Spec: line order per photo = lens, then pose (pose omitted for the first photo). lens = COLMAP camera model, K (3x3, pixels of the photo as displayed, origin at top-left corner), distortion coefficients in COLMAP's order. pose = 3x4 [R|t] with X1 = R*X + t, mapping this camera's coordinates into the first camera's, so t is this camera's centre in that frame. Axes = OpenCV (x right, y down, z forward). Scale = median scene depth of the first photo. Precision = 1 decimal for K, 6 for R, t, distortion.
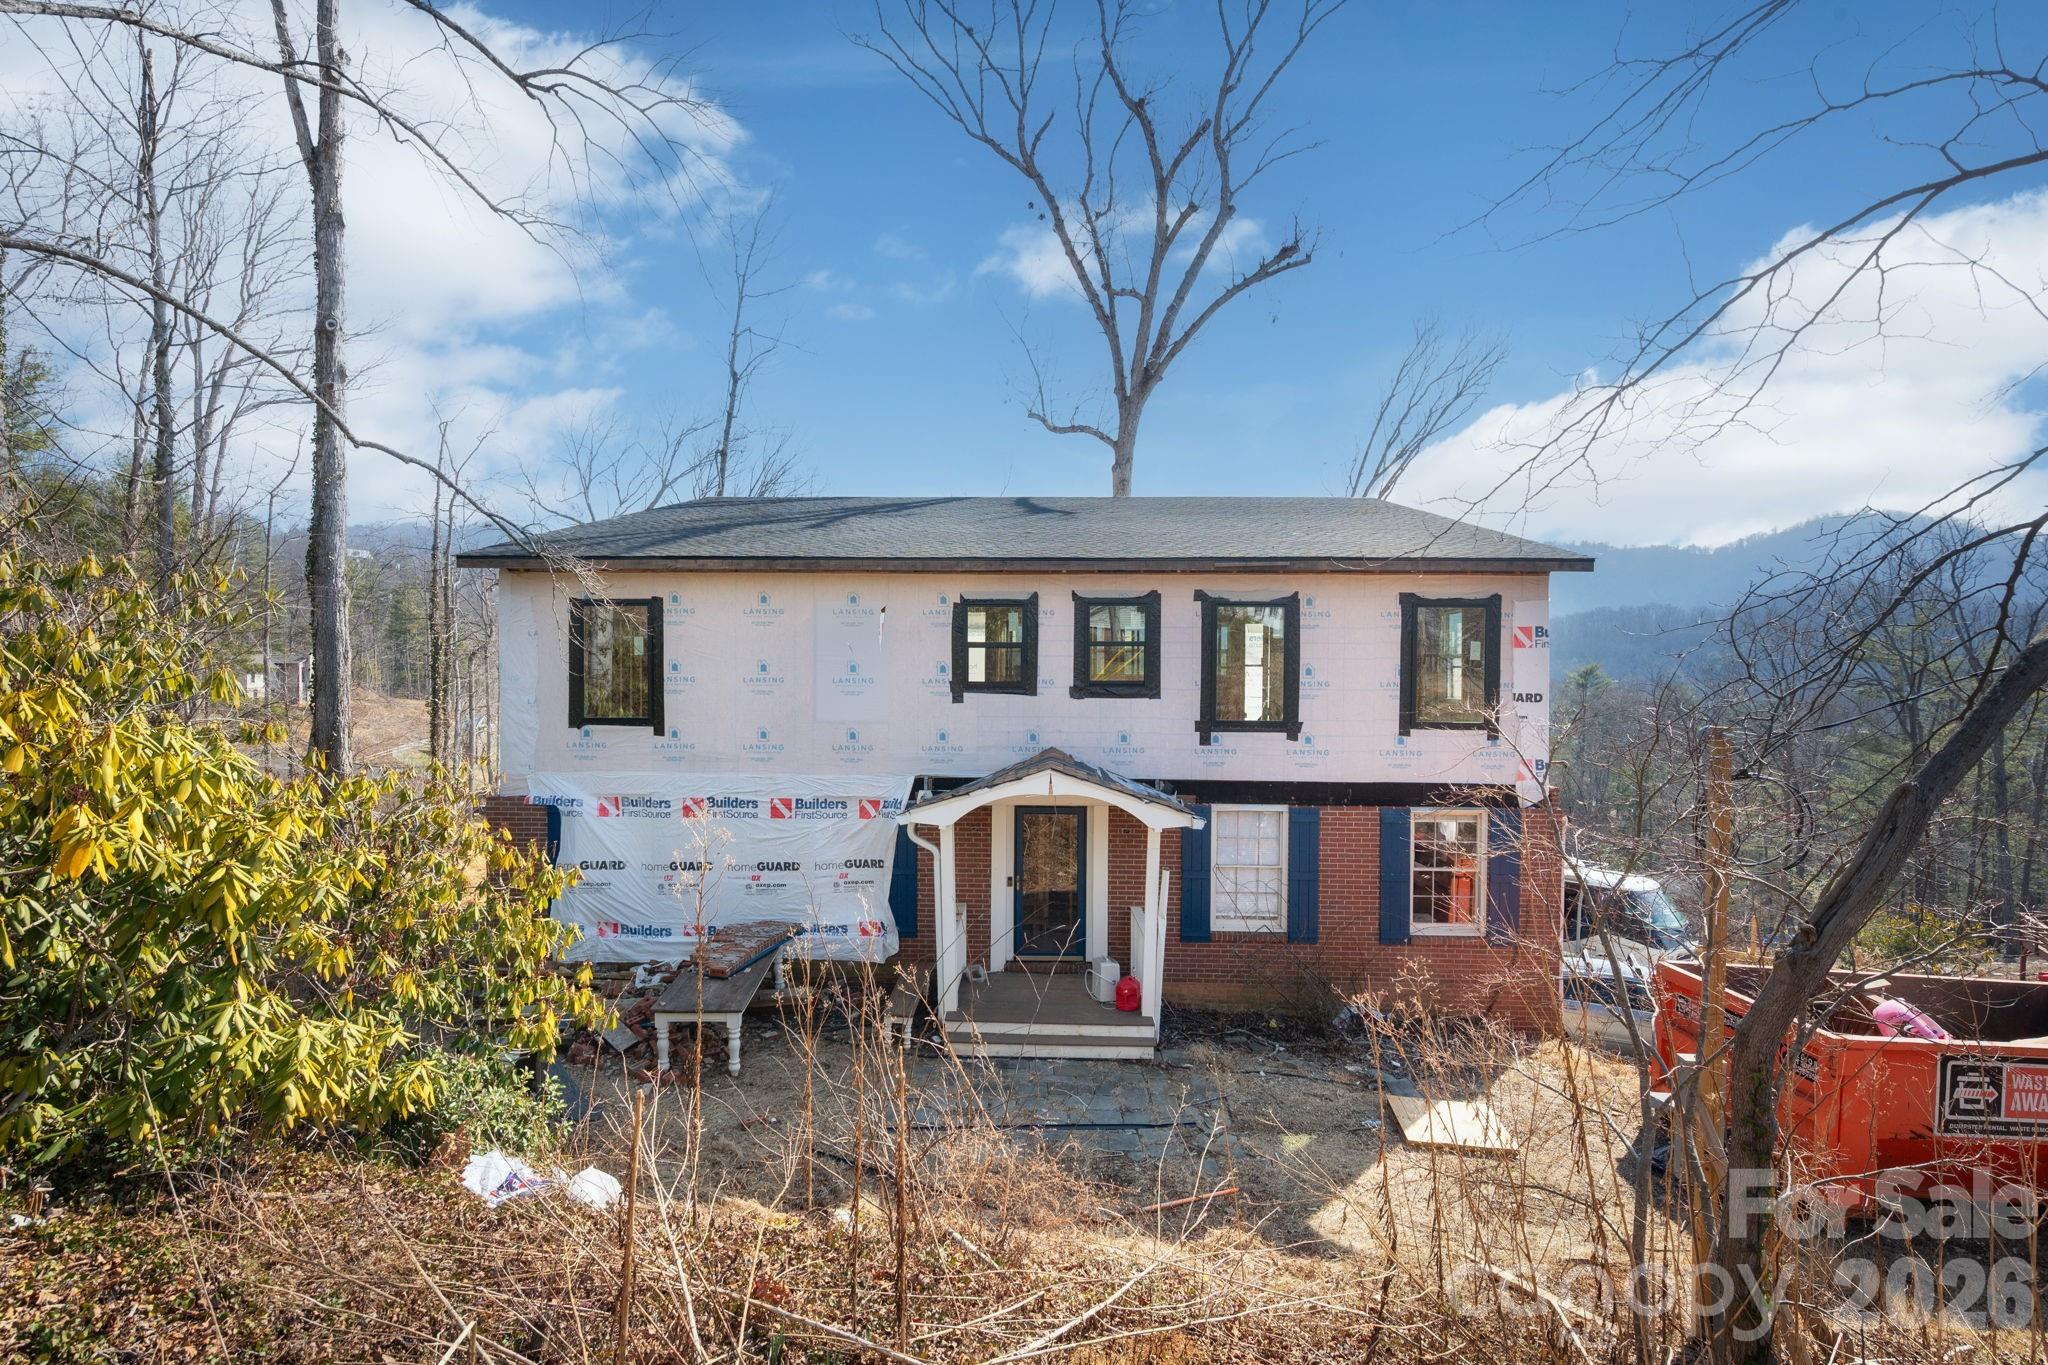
lens RADIAL K [[1034.4, 0, 1017.3], [0, 1034.4, 682.0], [0, 0, 1]] dist [0.000245, -0.000297]
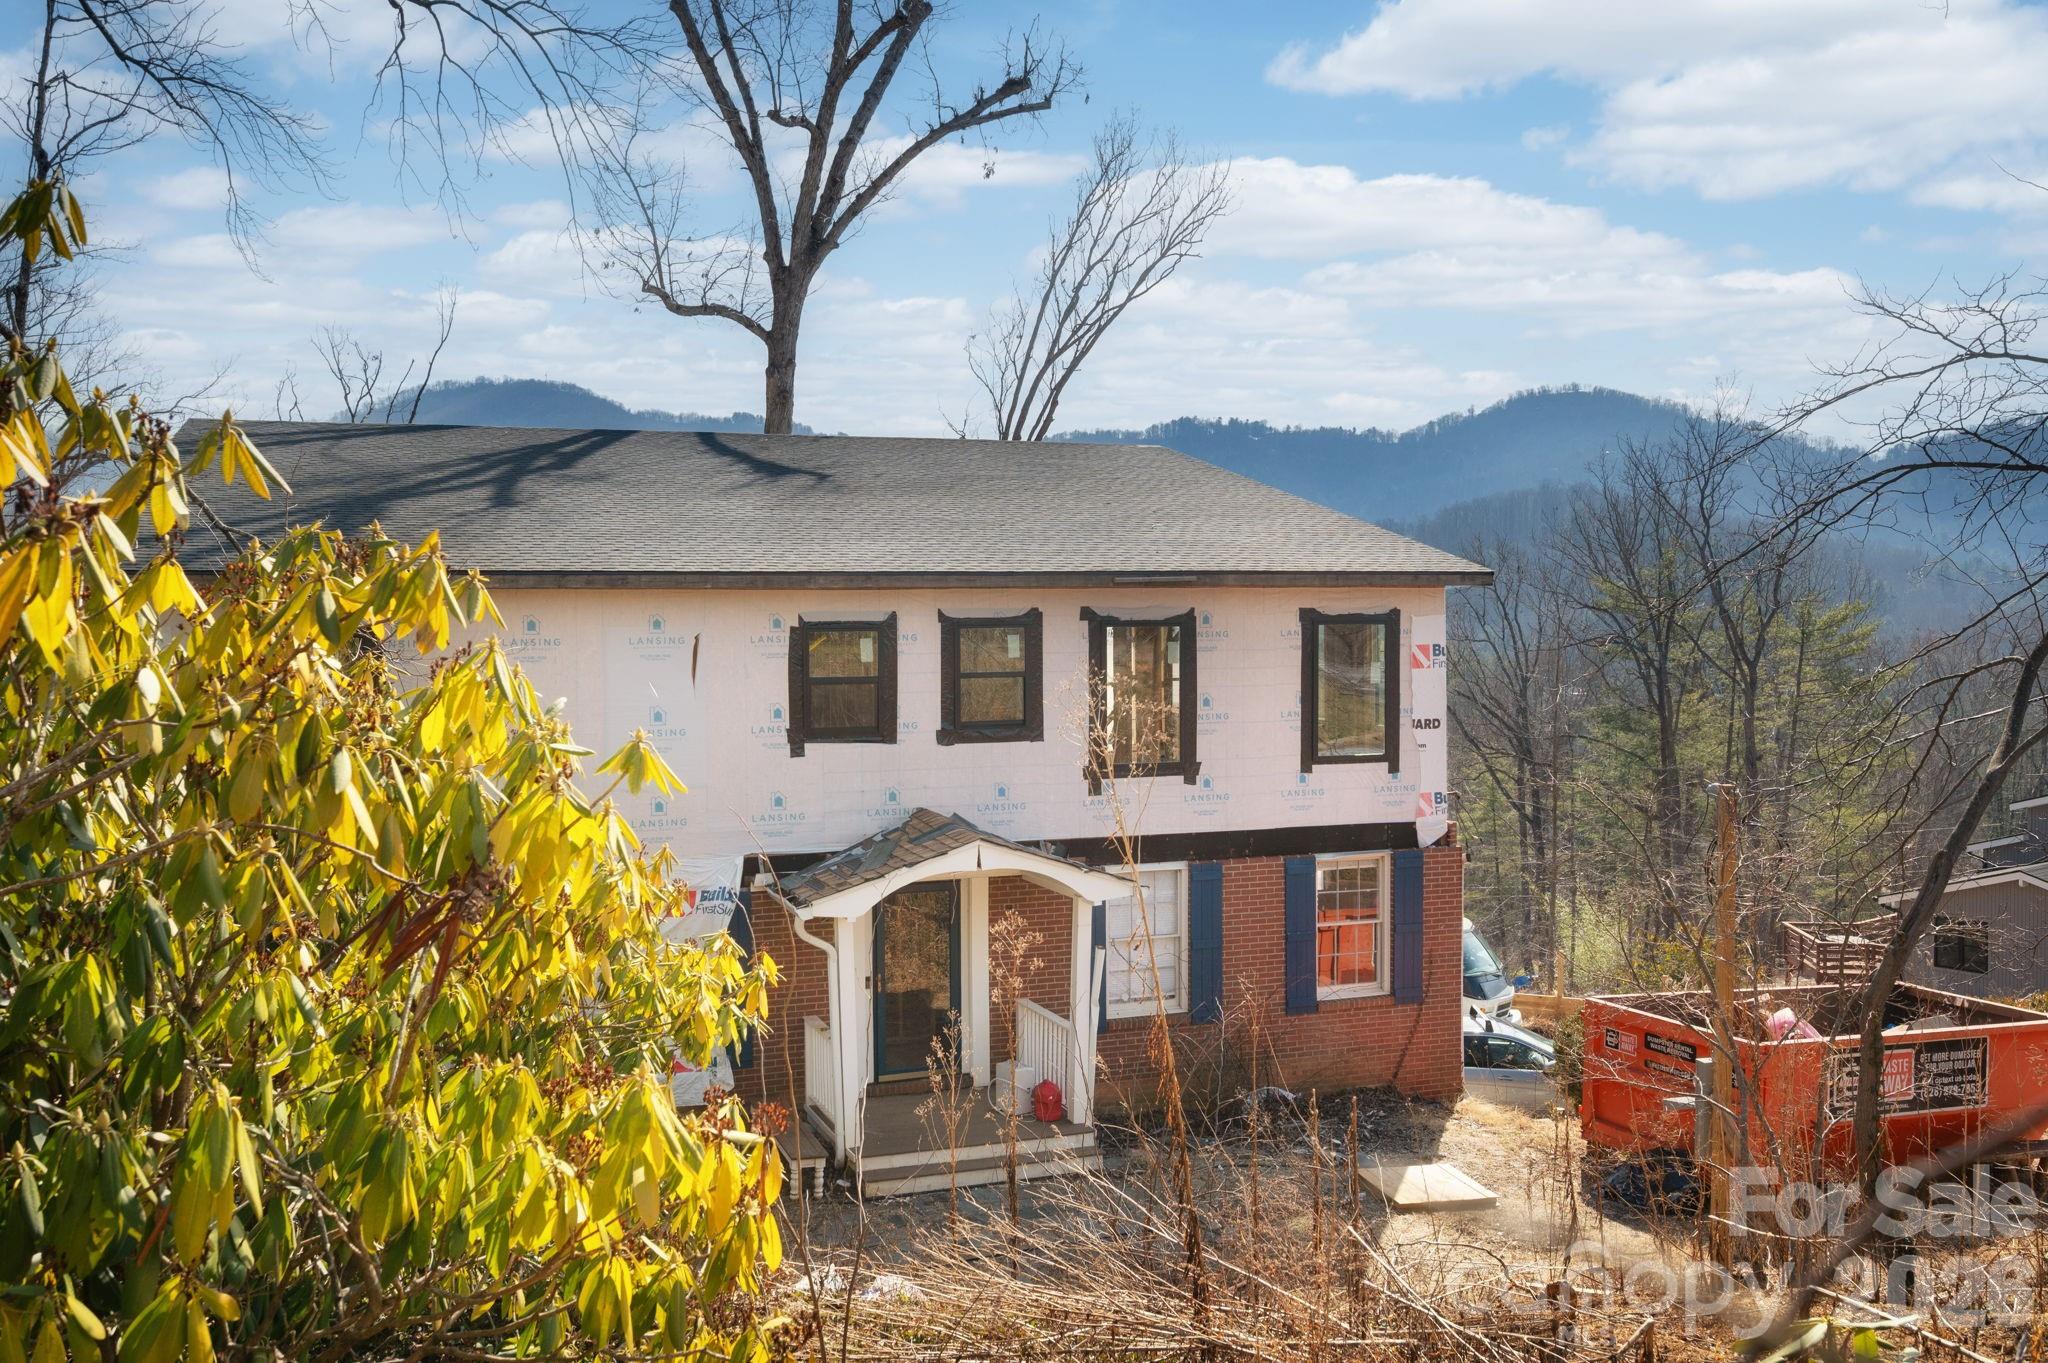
lens RADIAL K [[1747.0, 0, 1028.9], [0, 1747.0, 671.9], [0, 0, 1]] dist [-0.004830, 0.001178]
pose [[0.928461, -0.025594, 0.370547, -0.380219], [0.019350, 0.999601, 0.020559, -0.066783], [-0.370926, -0.011918, 0.928586, -0.271043]]
